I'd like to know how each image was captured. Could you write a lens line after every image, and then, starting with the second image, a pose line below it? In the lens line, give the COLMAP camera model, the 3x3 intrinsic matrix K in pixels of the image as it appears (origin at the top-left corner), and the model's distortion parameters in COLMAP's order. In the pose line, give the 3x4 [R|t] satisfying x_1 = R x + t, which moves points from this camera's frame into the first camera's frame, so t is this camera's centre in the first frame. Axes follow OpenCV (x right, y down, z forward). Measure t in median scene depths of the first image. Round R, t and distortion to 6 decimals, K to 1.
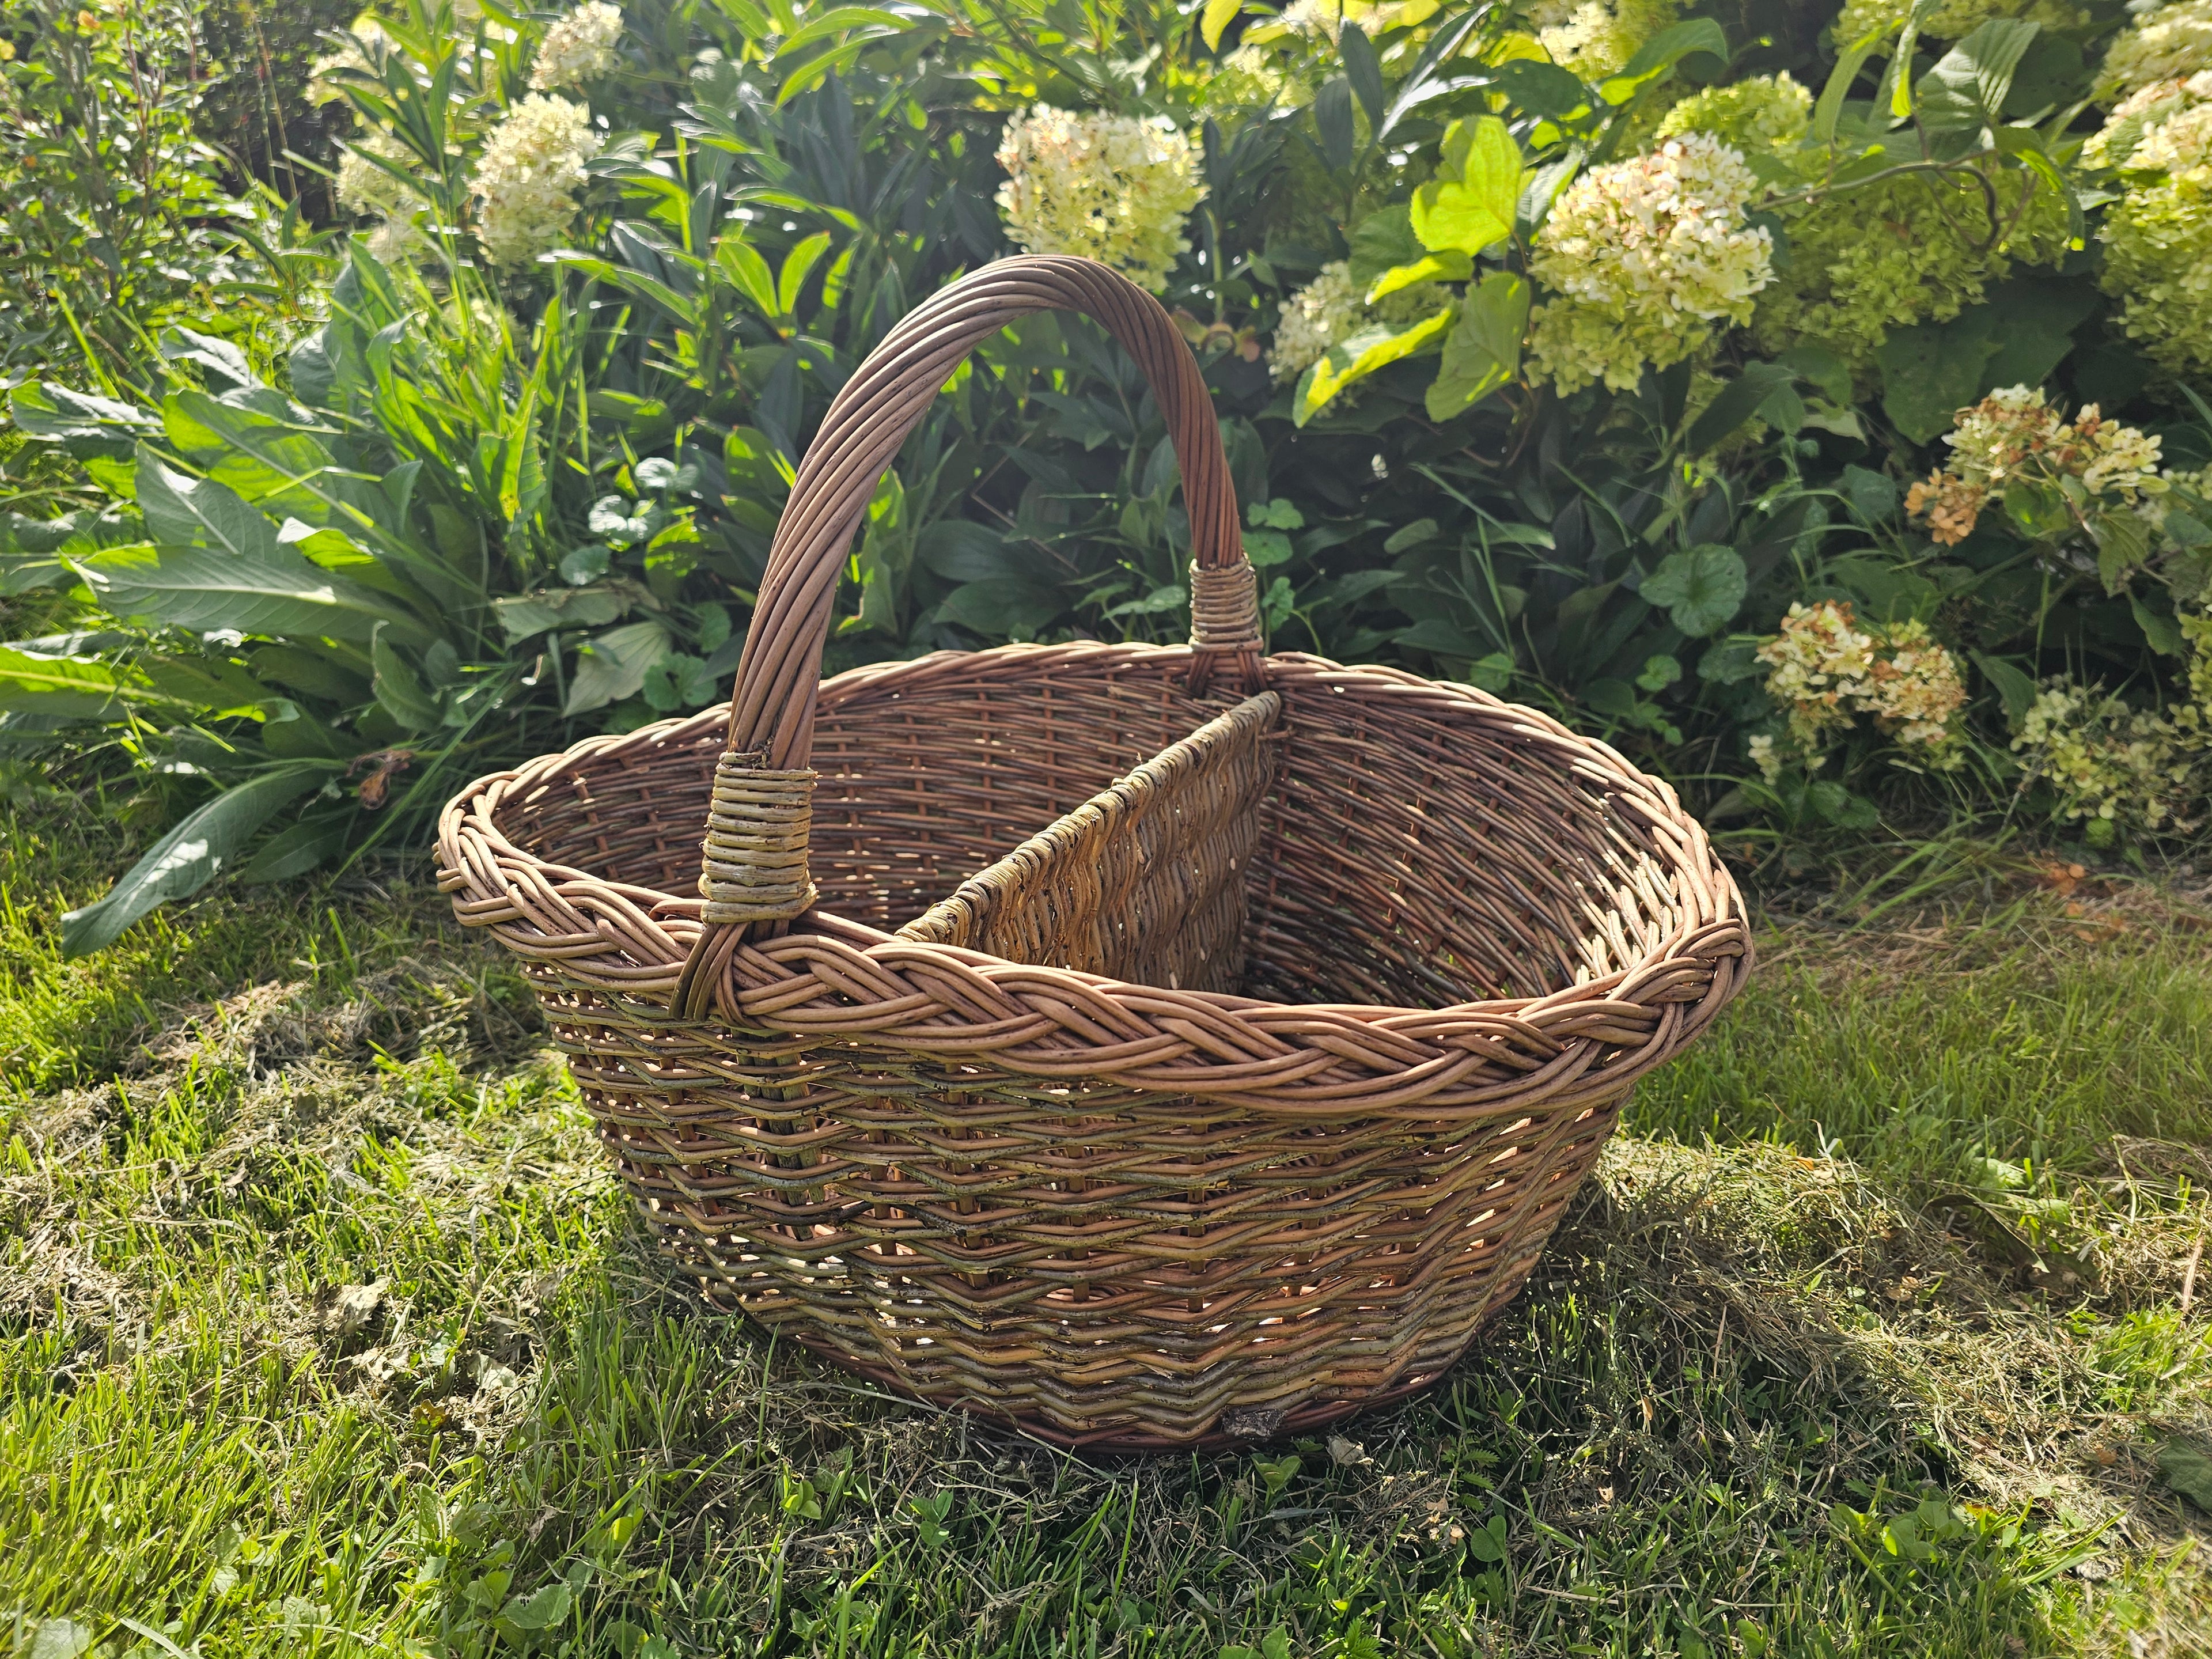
lens RADIAL K [[1522.2, 0, 1105.8], [0, 1522.2, 803.0], [0, 0, 1]] dist [0.029022, -0.042724]
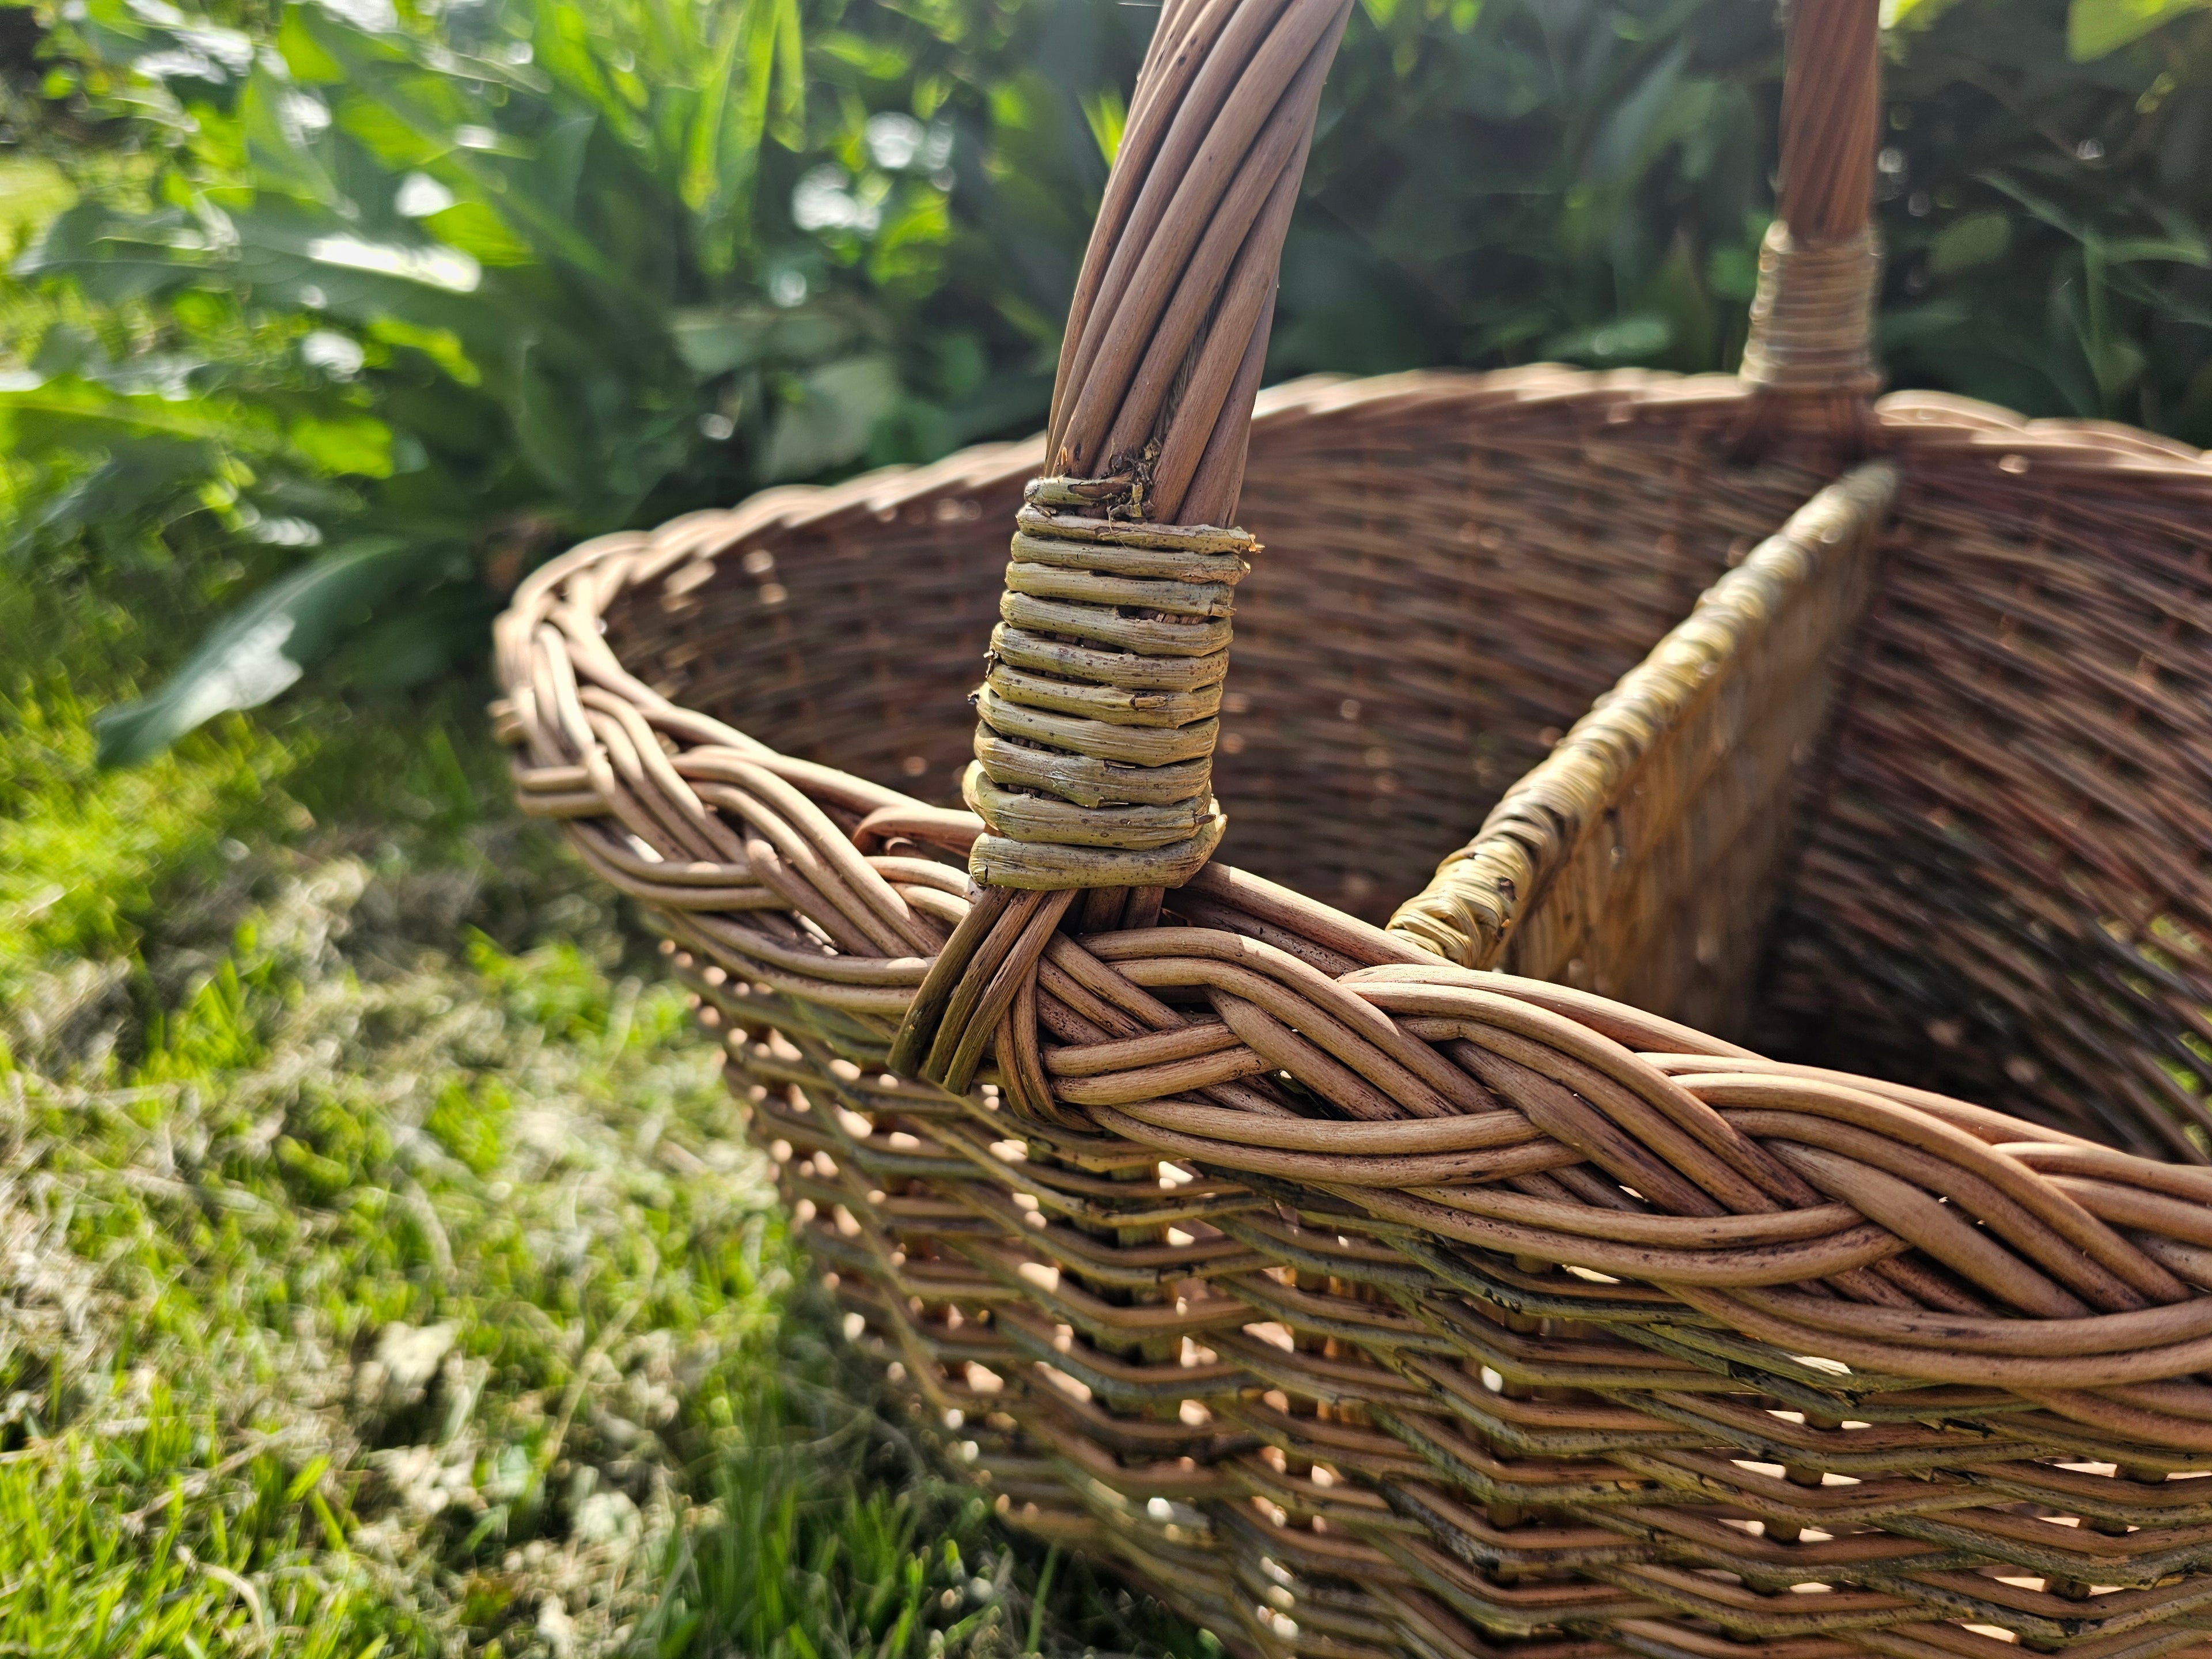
lens RADIAL K [[1522.2, 0, 1076.7], [0, 1522.2, 840.4], [0, 0, 1]] dist [0.029022, -0.042724]
pose [[0.986282, 0.070313, -0.149347, -0.132627], [-0.049123, 0.988774, 0.141112, 0.004023], [0.157593, -0.131840, 0.978664, 0.452455]]
